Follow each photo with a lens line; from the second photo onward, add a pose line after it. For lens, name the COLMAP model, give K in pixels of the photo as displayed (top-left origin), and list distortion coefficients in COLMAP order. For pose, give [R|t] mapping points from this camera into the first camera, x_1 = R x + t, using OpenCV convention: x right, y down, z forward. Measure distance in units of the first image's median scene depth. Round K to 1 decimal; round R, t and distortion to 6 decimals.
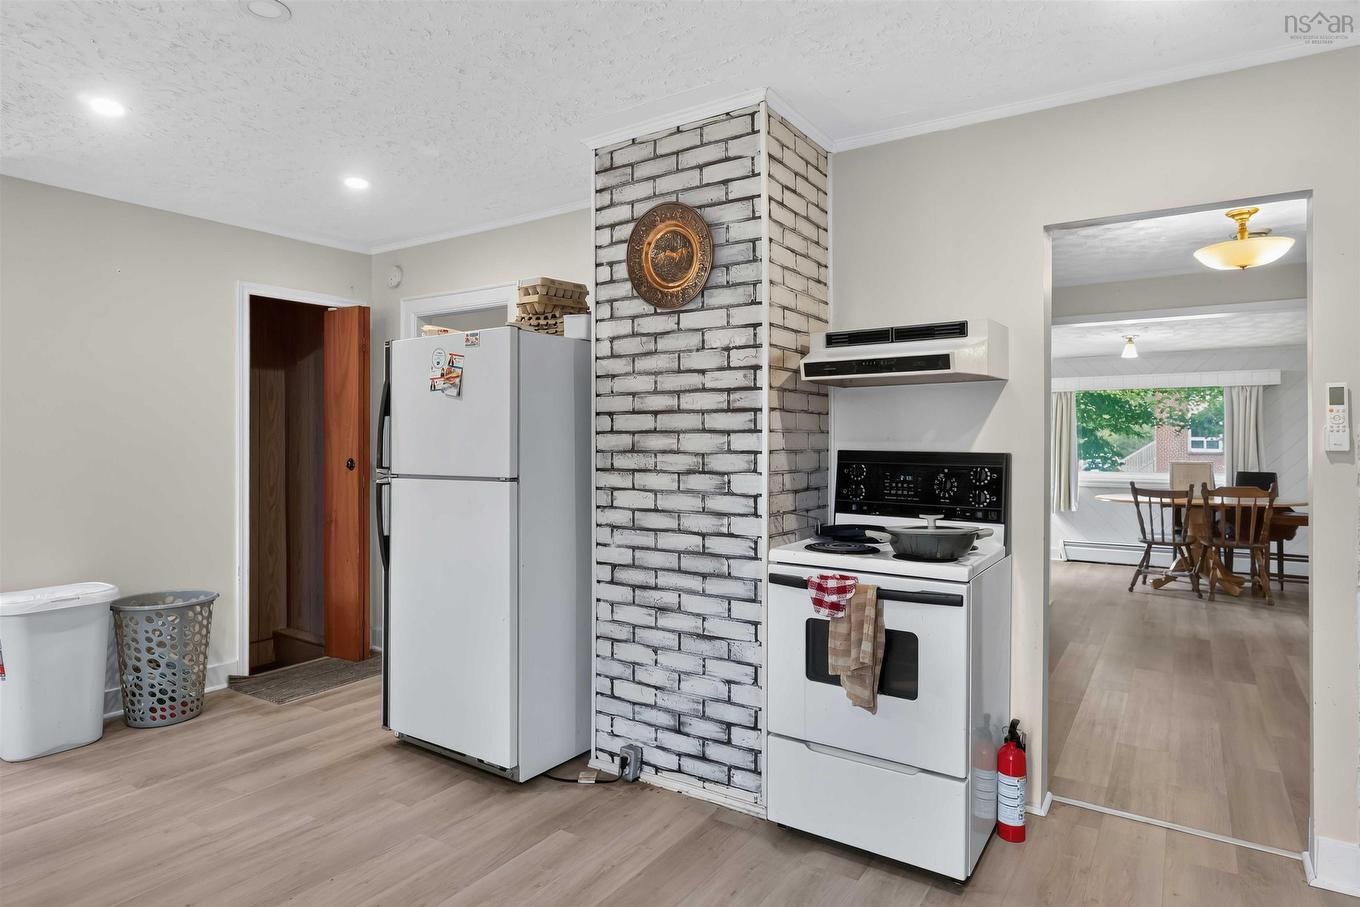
lens RADIAL K [[769.6, 0, 680.8], [0, 769.6, 433.1], [0, 0, 1]] dist [-0.002070, -0.000012]
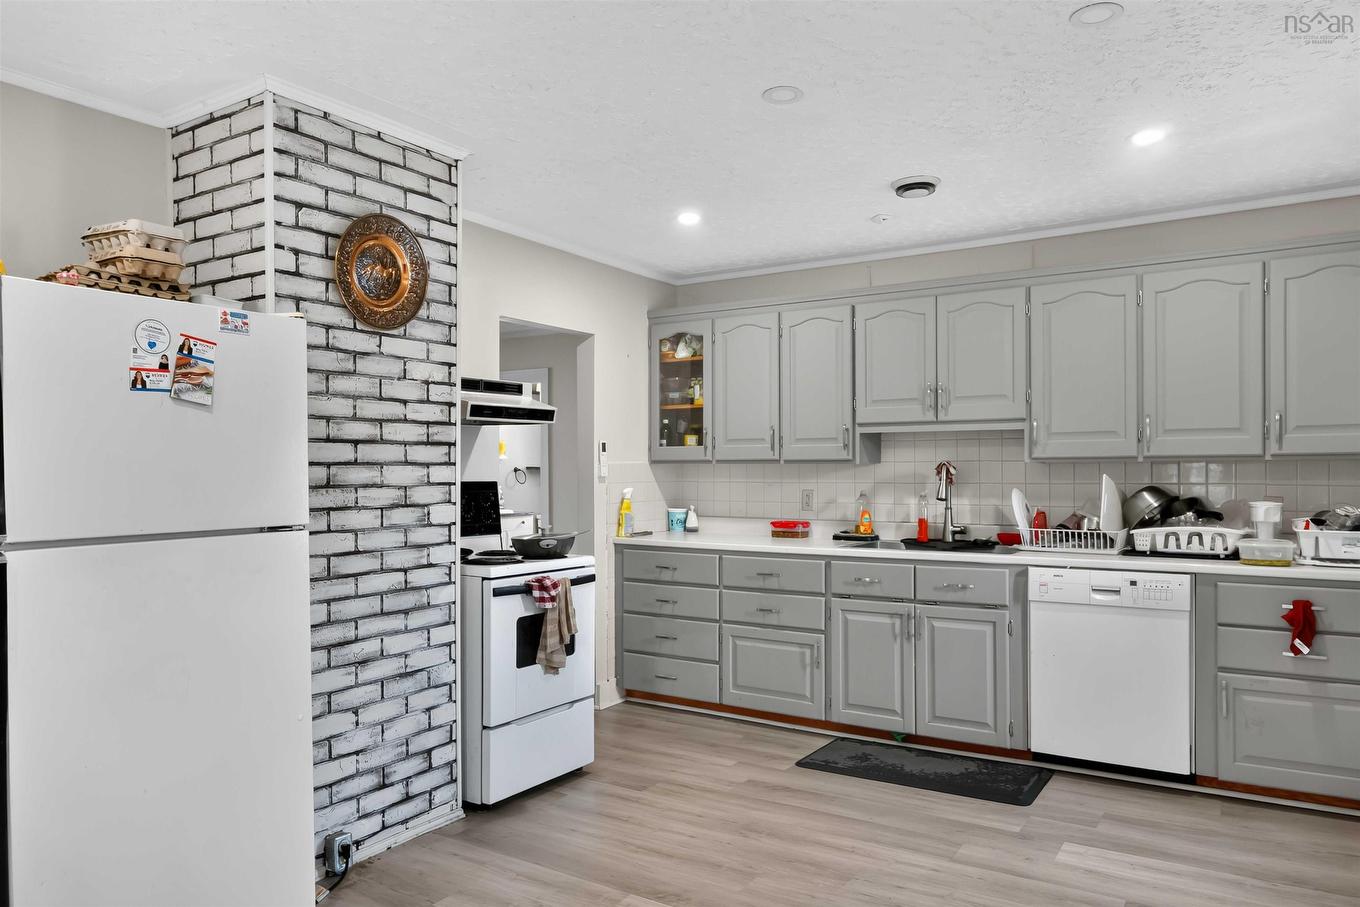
lens RADIAL K [[928.3, 0, 687.0], [0, 928.3, 466.7], [0, 0, 1]] dist [-0.004000, -0.000865]
pose [[-0.018318, 0.001284, 0.999831, -1.148526], [-0.006059, 0.999981, -0.001396, 0.001176], [-0.999814, -0.006084, -0.018310, 0.666703]]
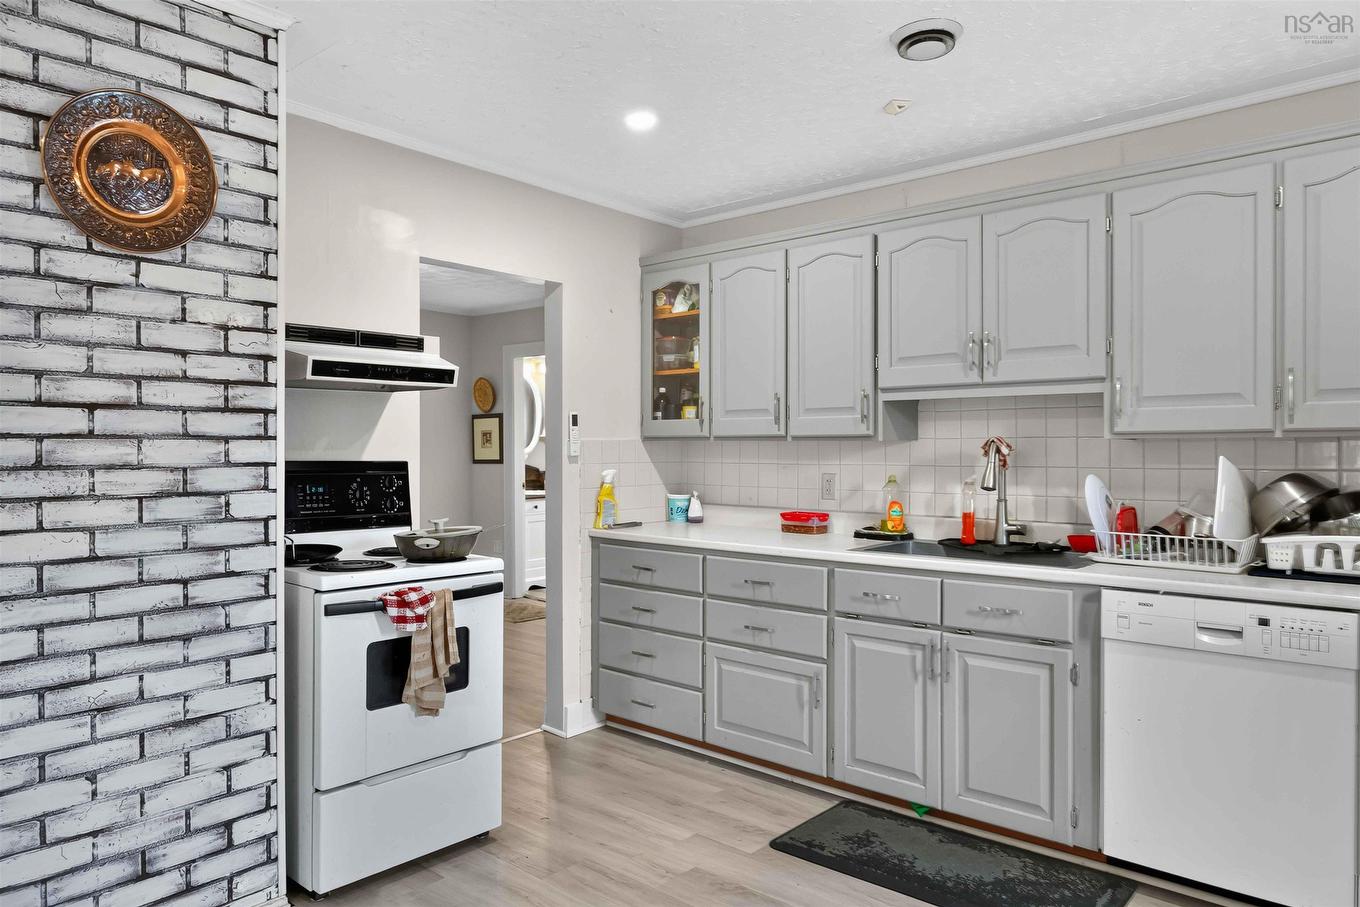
lens RADIAL K [[884.1, 0, 680.0], [0, 884.1, 453.5], [0, 0, 1]] dist [-0.002684, -0.003267]
pose [[0.132696, -0.006145, 0.991138, -0.723118], [-0.009217, 0.999930, 0.007433, 0.002840], [-0.991114, -0.010121, 0.132630, 0.435472]]
